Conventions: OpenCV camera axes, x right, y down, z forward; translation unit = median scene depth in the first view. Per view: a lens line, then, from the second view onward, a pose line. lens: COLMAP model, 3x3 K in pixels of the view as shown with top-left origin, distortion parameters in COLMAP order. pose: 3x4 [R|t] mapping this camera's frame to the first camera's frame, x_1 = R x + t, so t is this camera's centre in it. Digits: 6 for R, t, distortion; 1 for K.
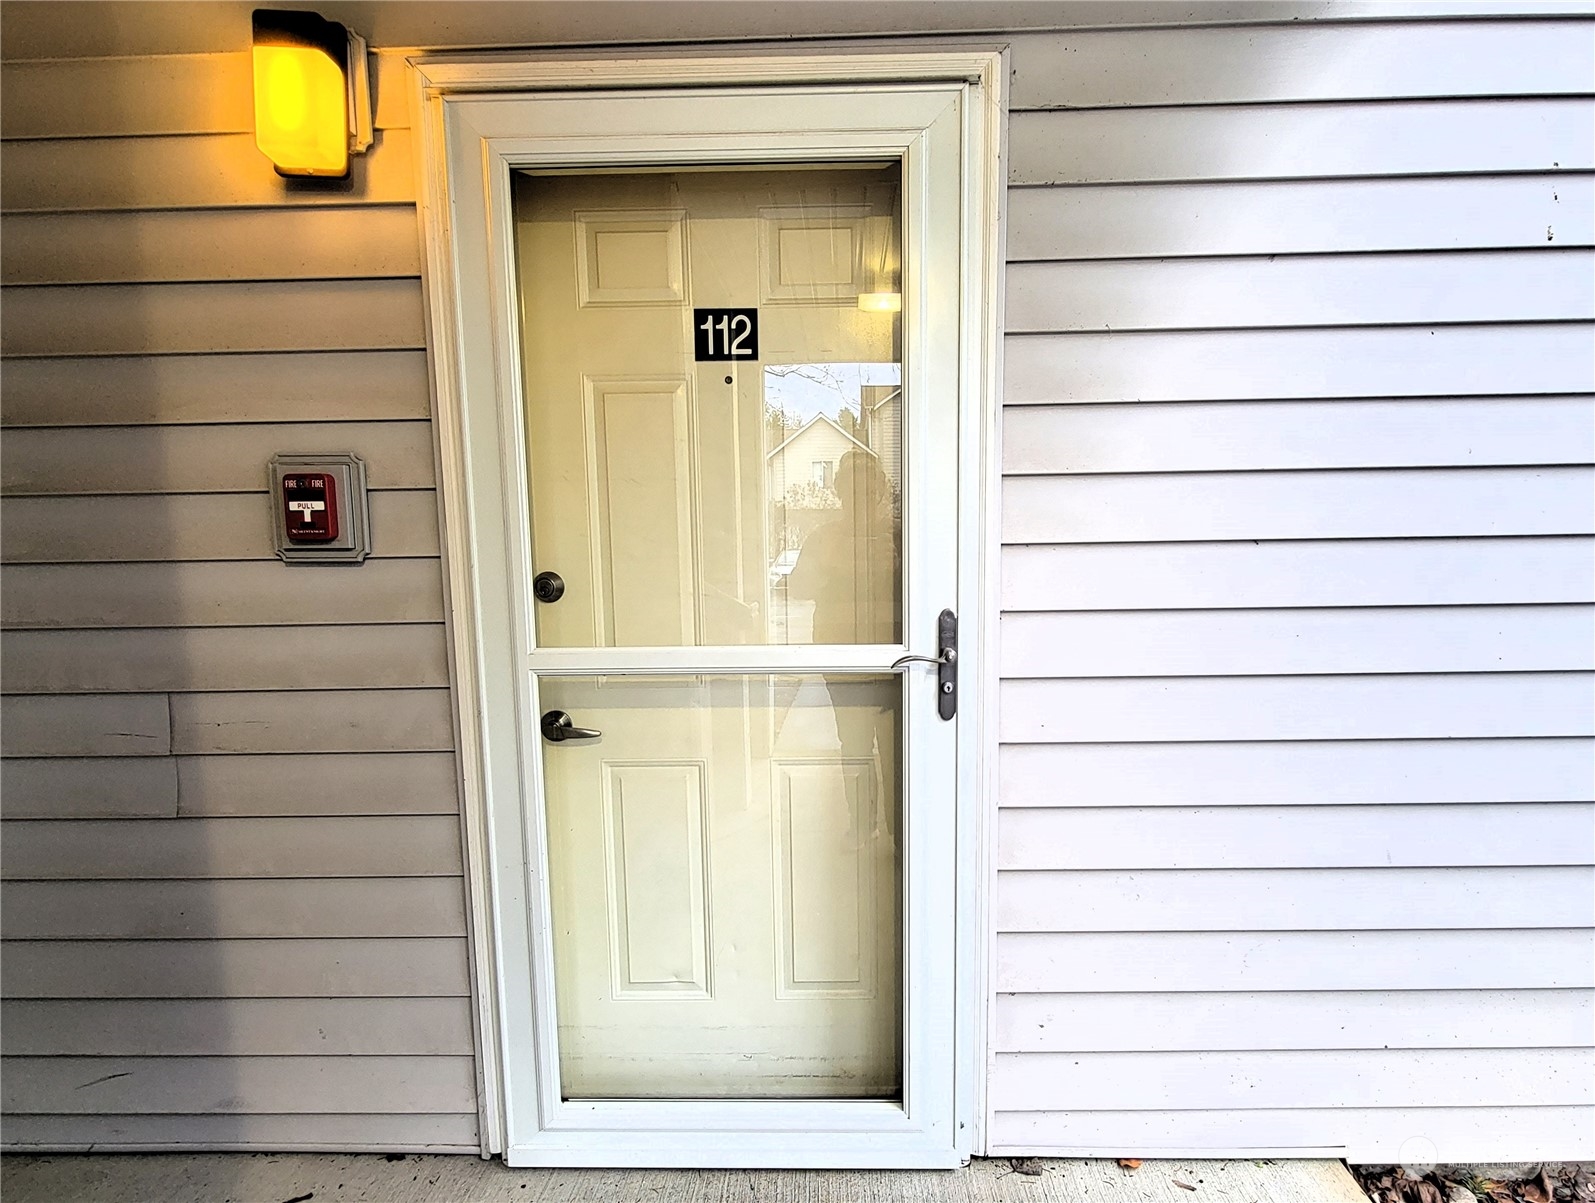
lens RADIAL K [[855.2, 0, 799.2], [0, 855.2, 604.6], [0, 0, 1]] dist [-0.001139, -0.001256]
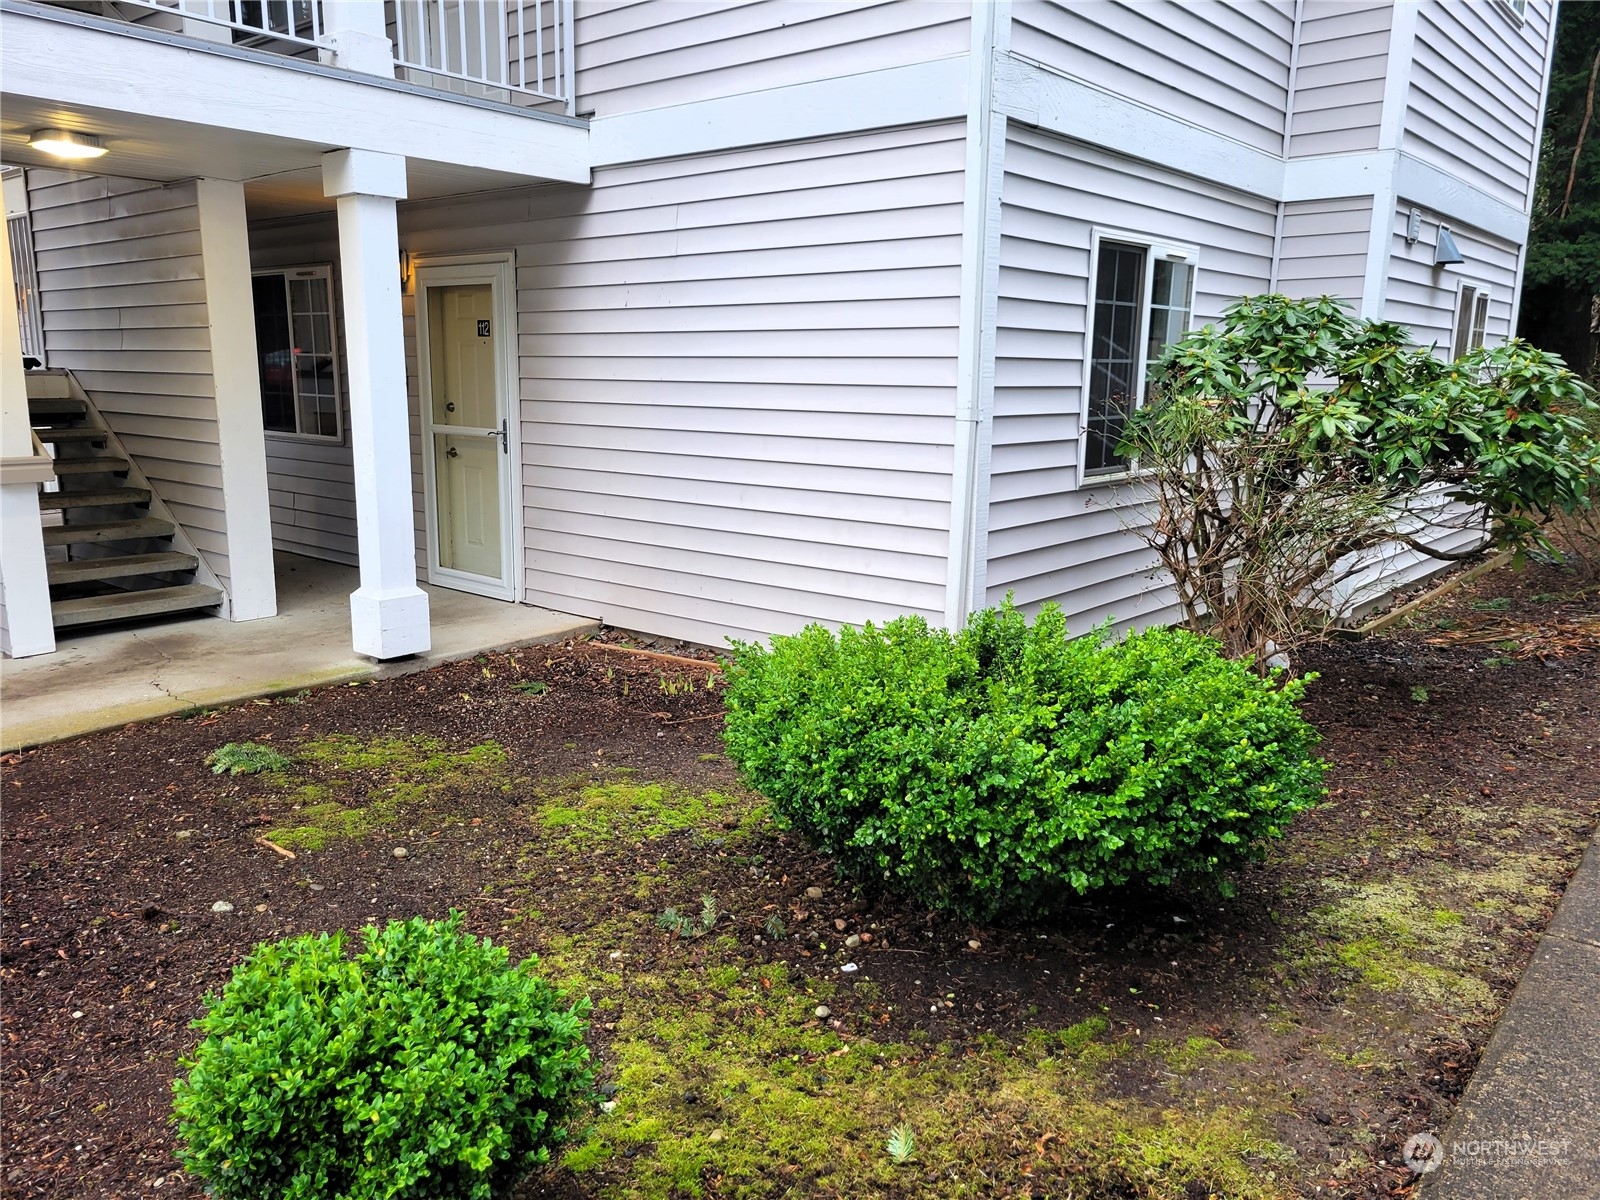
lens RADIAL K [[1211.8, 0, 808.7], [0, 1211.8, 603.0], [0, 0, 1]] dist [0.044709, -0.003938]
pose [[0.777299, 0.144101, -0.612406, 4.045945], [-0.103216, 0.989435, 0.101809, 0.112233], [0.620606, -0.015926, 0.783960, -1.958270]]
